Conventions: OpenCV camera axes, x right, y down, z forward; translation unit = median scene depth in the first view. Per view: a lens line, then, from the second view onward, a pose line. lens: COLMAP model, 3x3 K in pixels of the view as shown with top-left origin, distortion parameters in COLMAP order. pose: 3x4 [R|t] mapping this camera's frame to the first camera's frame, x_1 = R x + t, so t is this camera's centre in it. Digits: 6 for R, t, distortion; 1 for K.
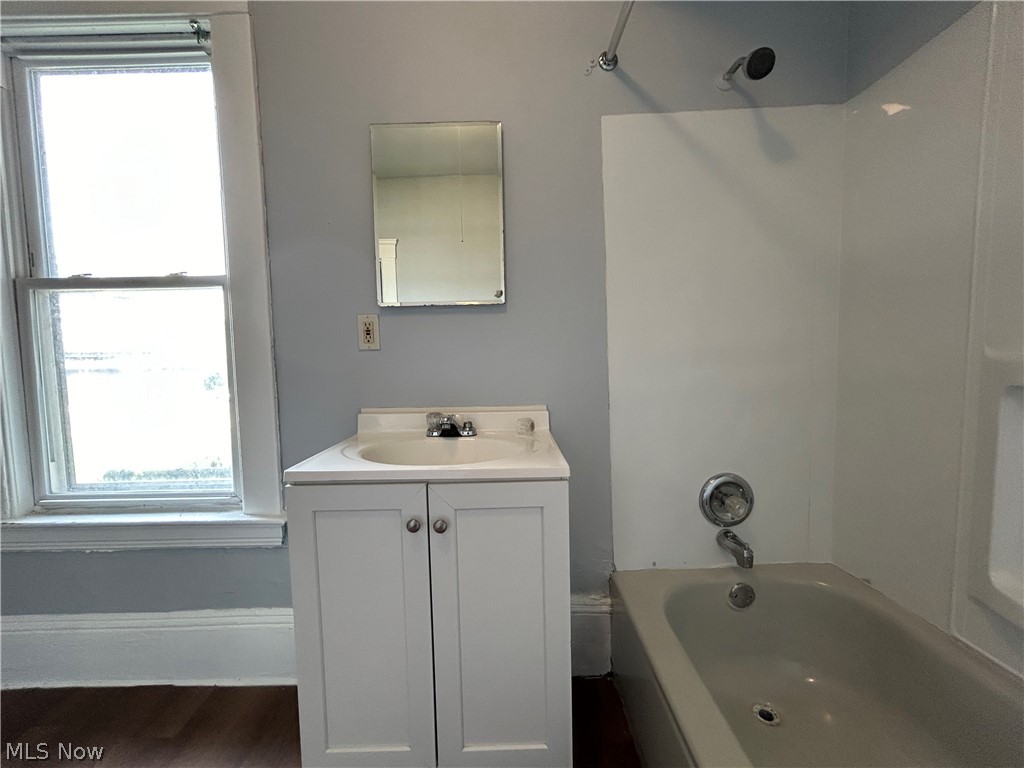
lens RADIAL K [[413.6, 0, 509.9], [0, 413.6, 385.9], [0, 0, 1]] dist [-0.005698, 0.003310]
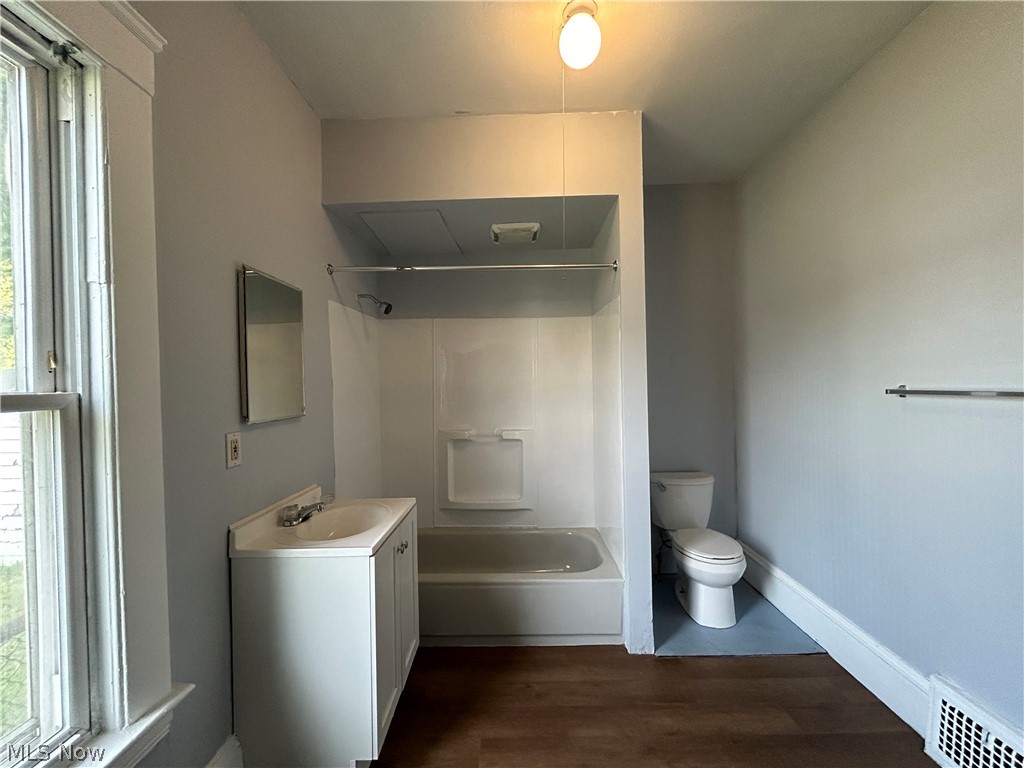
lens RADIAL K [[413.6, 0, 509.9], [0, 413.6, 385.9], [0, 0, 1]] dist [-0.005698, 0.003310]
pose [[0.008394, 0.015051, 0.999851, -1.401685], [0.084399, 0.996308, -0.015706, -0.217914], [-0.996397, 0.084519, 0.007092, 0.289123]]
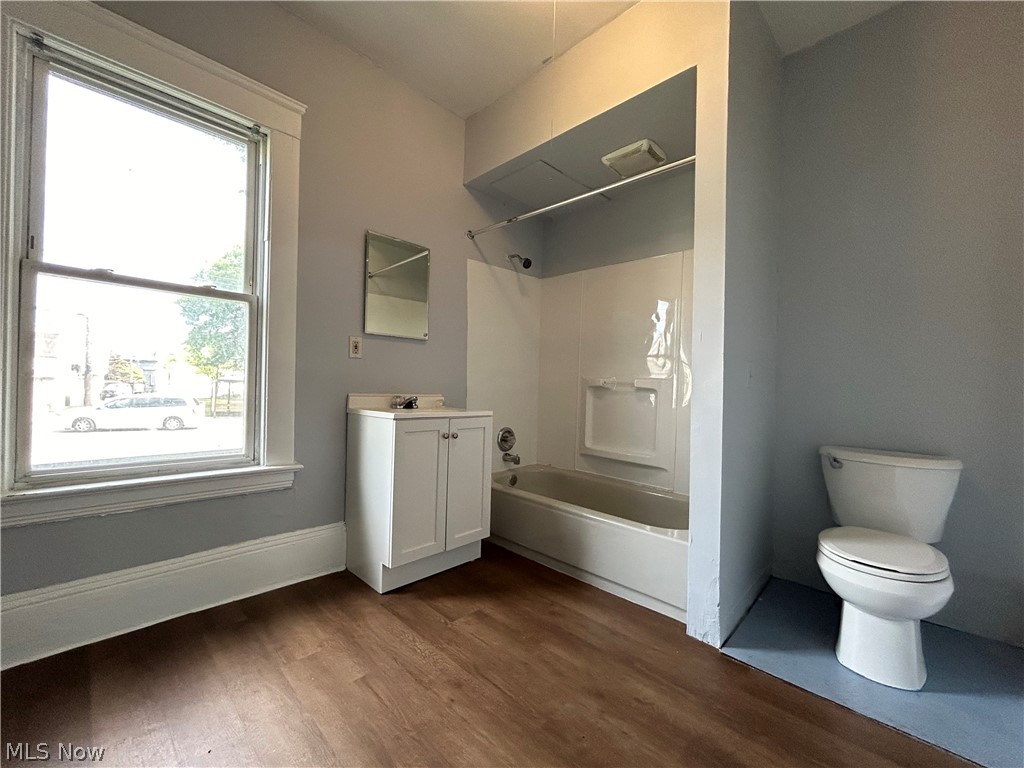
lens RADIAL K [[419.8, 0, 510.8], [0, 419.8, 386.3], [0, 0, 1]] dist [-0.000100, 0.000119]
pose [[0.695104, 0.039164, 0.717842, -1.129584], [0.006676, 0.998120, -0.060920, 0.135706], [-0.718878, 0.047138, 0.693536, -0.617945]]
